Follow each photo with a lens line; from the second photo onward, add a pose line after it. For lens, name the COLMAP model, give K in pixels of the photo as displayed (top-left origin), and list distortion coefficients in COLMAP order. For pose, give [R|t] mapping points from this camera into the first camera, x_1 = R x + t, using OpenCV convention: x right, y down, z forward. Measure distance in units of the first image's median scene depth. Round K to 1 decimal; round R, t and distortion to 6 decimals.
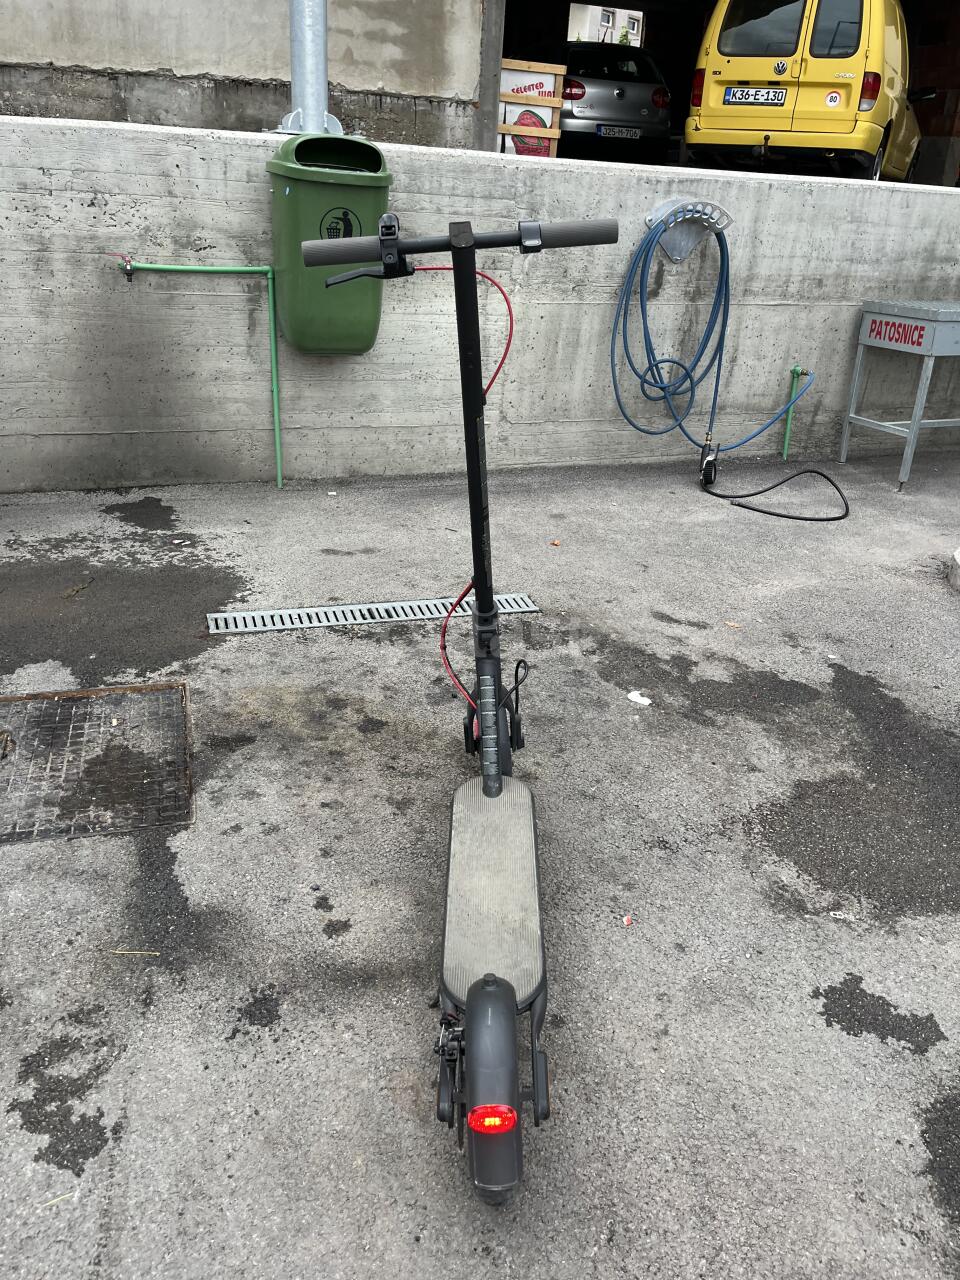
lens RADIAL K [[985.9, 0, 486.6], [0, 985.9, 636.2], [0, 0, 1]] dist [0.056826, -0.085584]
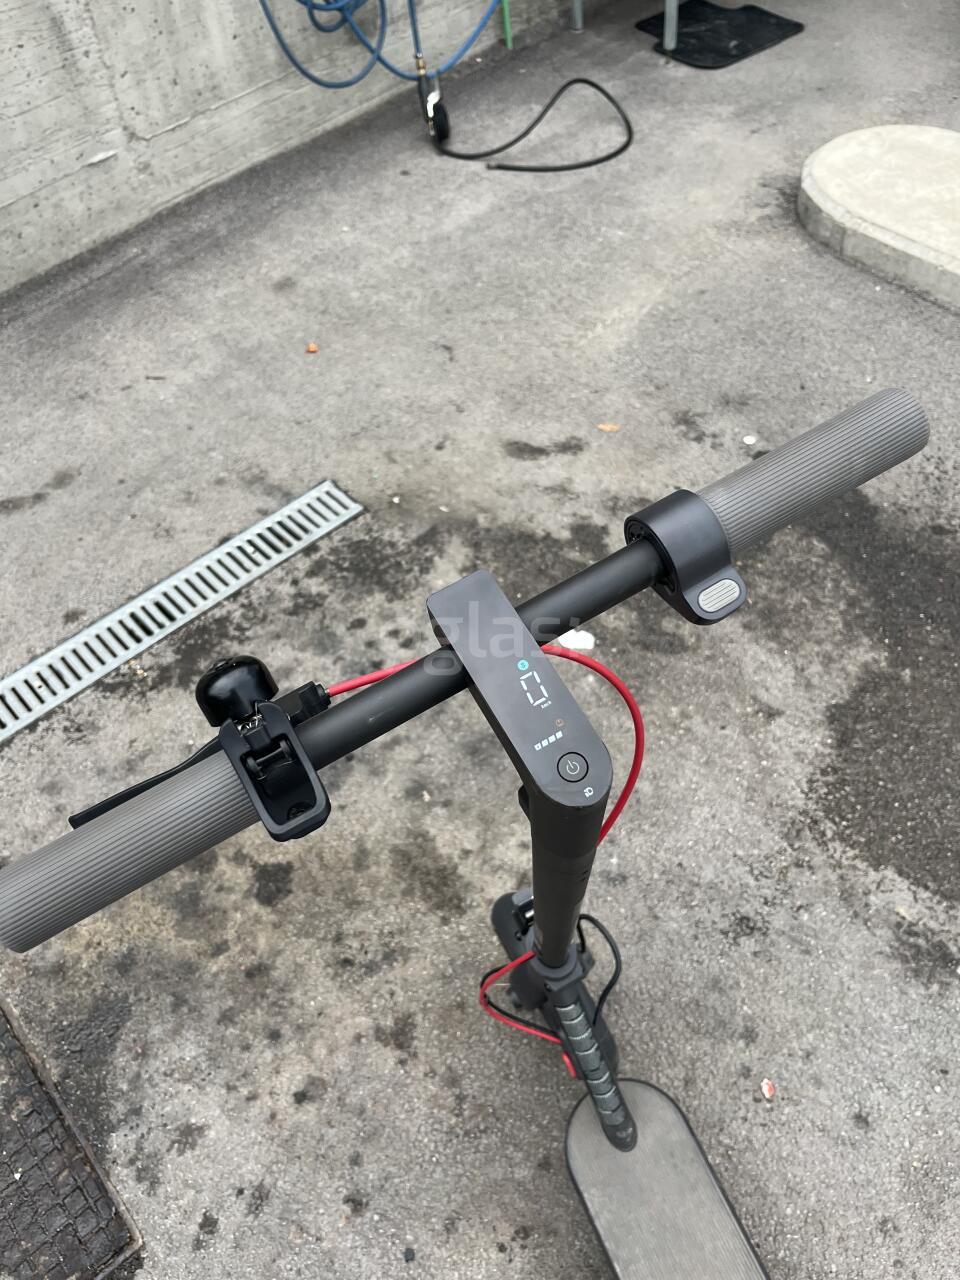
lens RADIAL K [[985.9, 0, 474.7], [0, 985.9, 646.5], [0, 0, 1]] dist [0.056826, -0.085584]
pose [[0.900783, -0.401628, 0.165183, -0.042766], [0.286852, 0.835857, 0.468036, -0.352511], [-0.326046, -0.374216, 0.868134, 0.463107]]
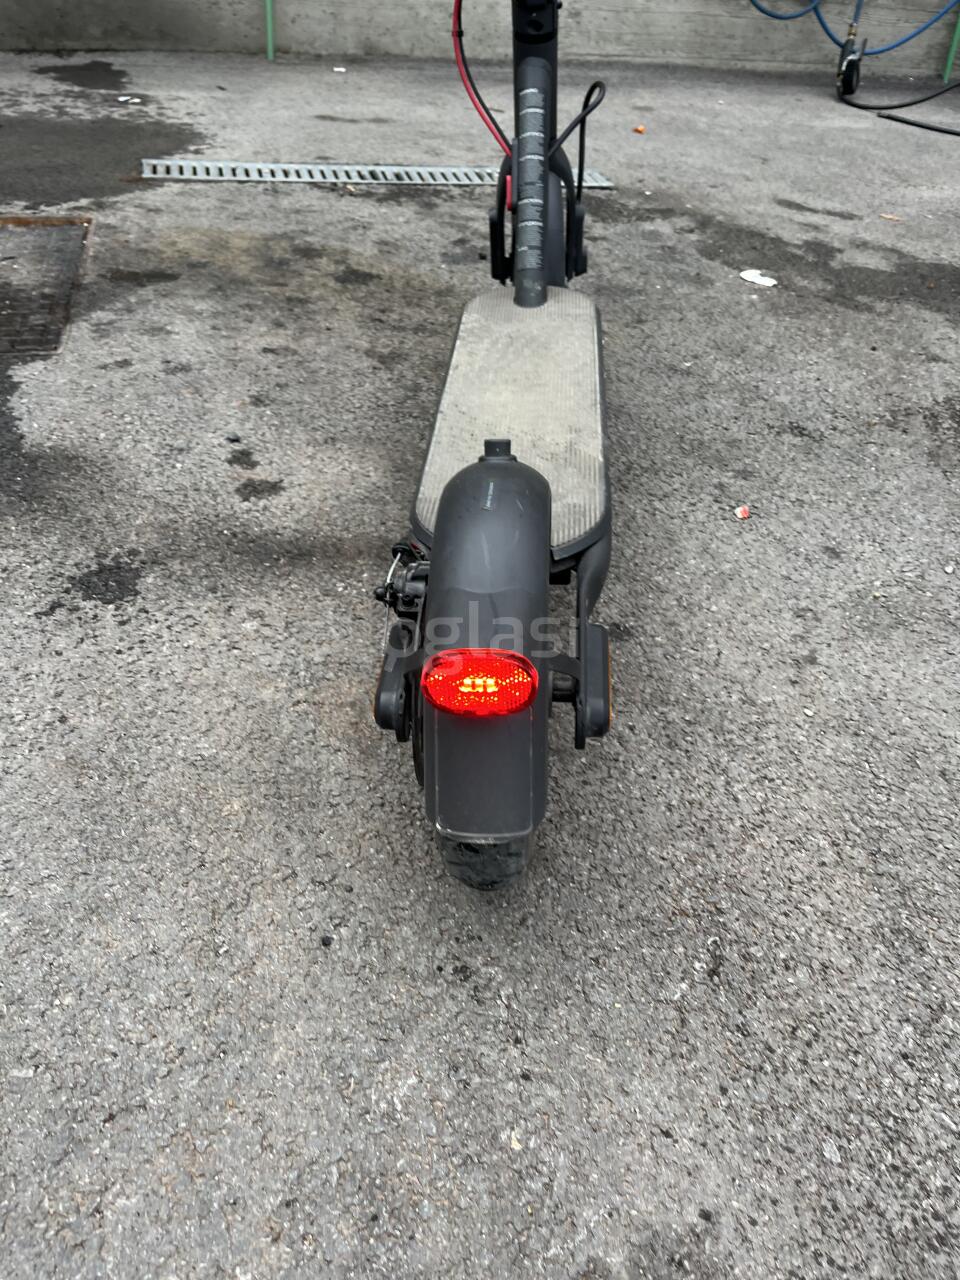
lens RADIAL K [[985.9, 0, 468.1], [0, 985.9, 666.0], [0, 0, 1]] dist [0.056826, -0.085584]
pose [[0.996837, 0.056442, -0.055947, 0.012569], [-0.042000, 0.971794, 0.232061, 0.204450], [0.067467, -0.228977, 0.971091, 0.320518]]
